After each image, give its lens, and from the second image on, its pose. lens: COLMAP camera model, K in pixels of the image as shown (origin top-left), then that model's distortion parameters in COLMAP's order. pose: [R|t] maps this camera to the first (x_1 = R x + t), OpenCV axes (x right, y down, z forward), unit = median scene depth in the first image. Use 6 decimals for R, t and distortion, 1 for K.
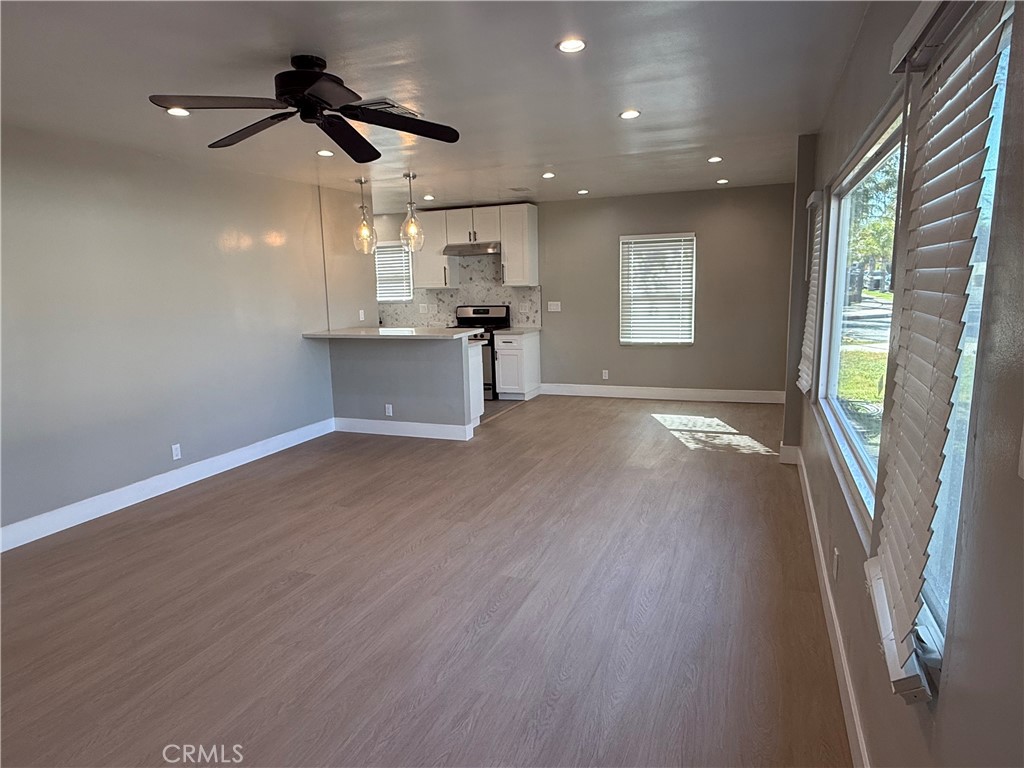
lens RADIAL K [[628.8, 0, 508.6], [0, 628.8, 388.3], [0, 0, 1]] dist [-0.001507, 0.001306]
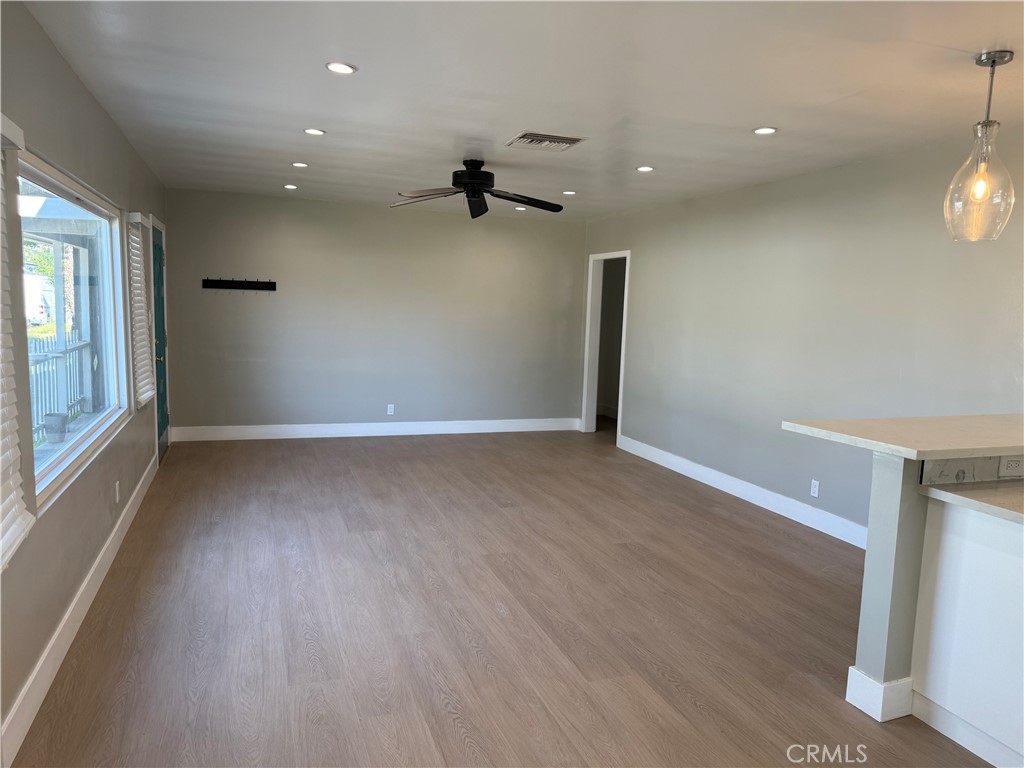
lens RADIAL K [[720.8, 0, 511.9], [0, 720.8, 385.1], [0, 0, 1]] dist [0.065141, -0.076396]
pose [[-0.747957, 0.076321, -0.659344, 0.372571], [-0.124474, 0.959615, 0.252280, -0.194714], [0.651971, 0.270766, -0.708251, 1.086770]]
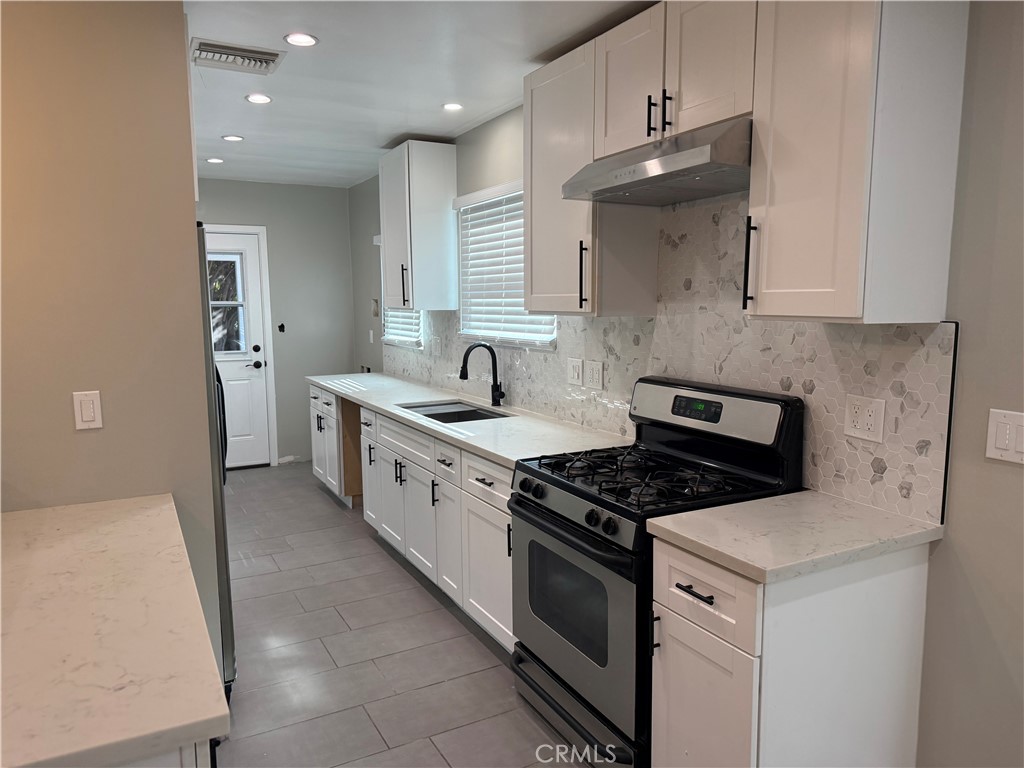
lens RADIAL K [[720.8, 0, 509.3], [0, 720.8, 387.6], [0, 0, 1]] dist [0.065141, -0.076396]
pose [[0.765462, 0.102677, -0.635236, 0.117539], [-0.122932, 0.992339, 0.012264, -0.166401], [0.631629, 0.068704, 0.772221, 0.955069]]
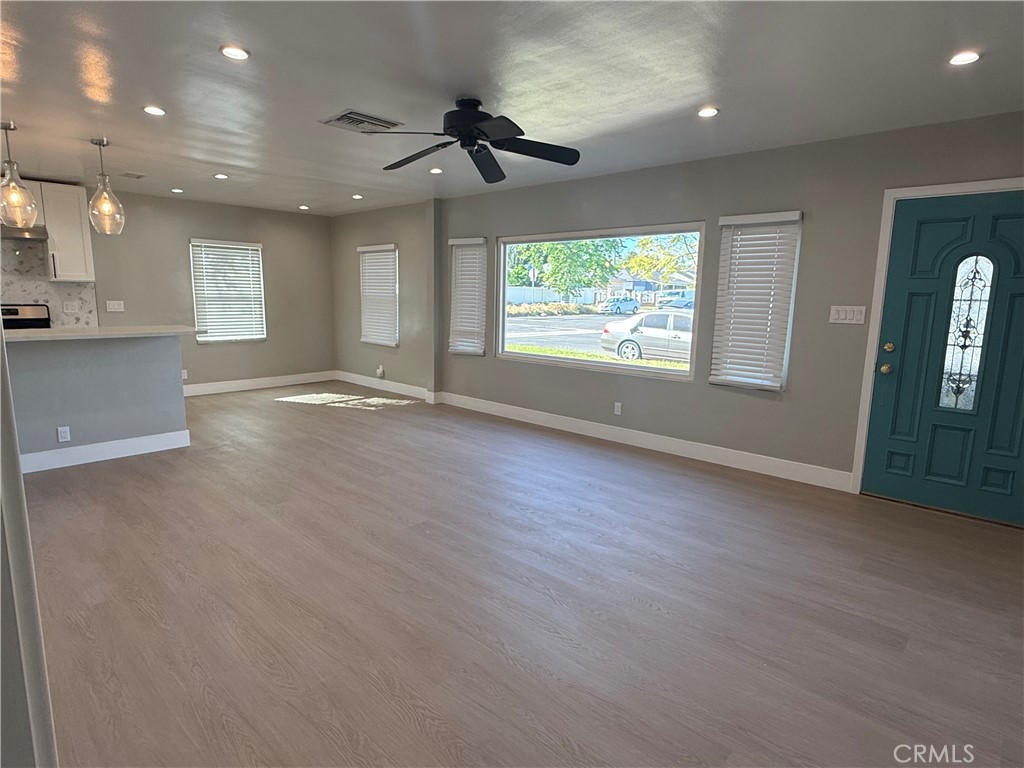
lens RADIAL K [[560.6, 0, 516.6], [0, 560.6, 381.7], [0, 0, 1]] dist [0.000968, 0.000375]
pose [[0.358373, -0.112855, 0.926732, -0.622714], [0.128618, 0.989169, 0.070721, -0.006497], [-0.924676, 0.093850, 0.369007, 0.227246]]
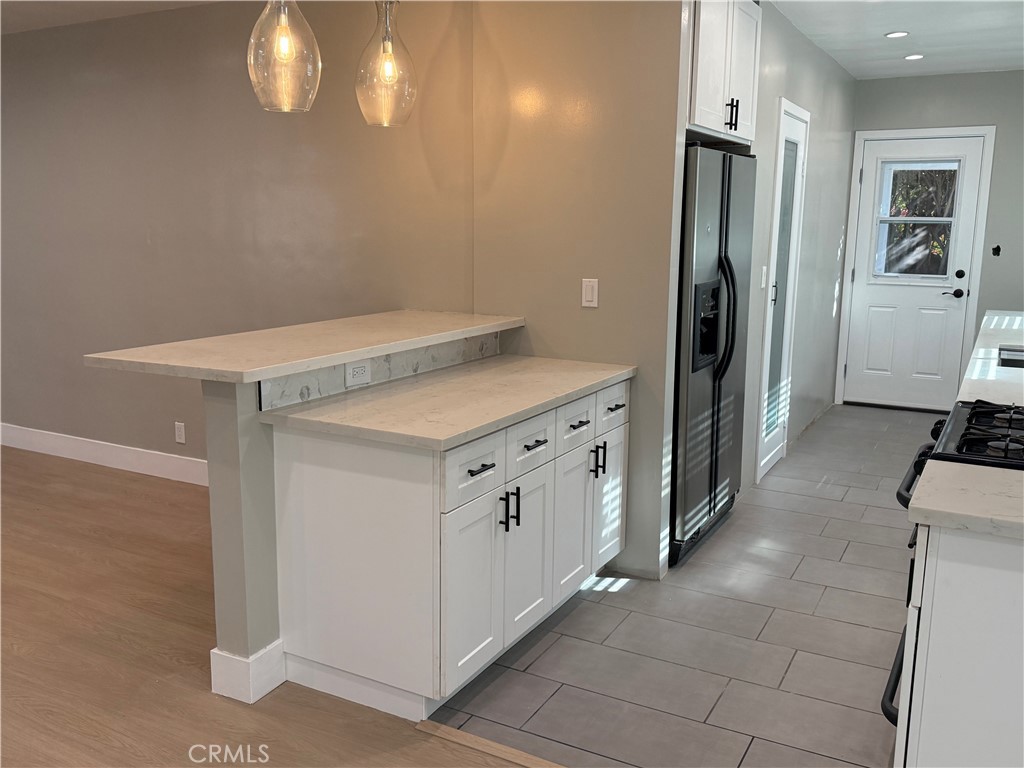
lens RADIAL K [[887.1, 0, 509.1], [0, 887.1, 382.9], [0, 0, 1]] dist [0.104317, -0.153453]
pose [[-0.127474, 0.206557, -0.970095, 0.317704], [-0.168838, 0.959280, 0.226440, -0.191962], [0.977366, 0.192654, -0.087409, 1.107381]]
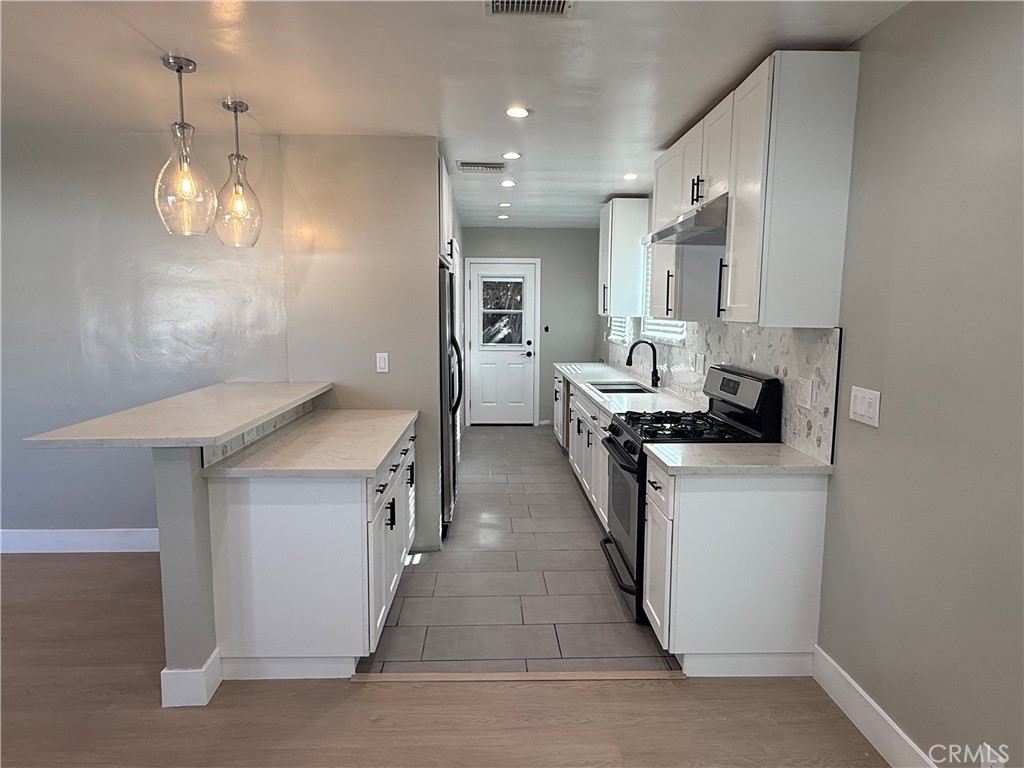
lens RADIAL K [[628.8, 0, 511.2], [0, 628.8, 380.9], [0, 0, 1]] dist [-0.001507, 0.001306]
pose [[0.401845, 0.134605, -0.905760, 0.333157], [-0.169229, 0.983016, 0.071006, -0.172887], [0.899934, 0.124748, 0.417799, 0.960998]]
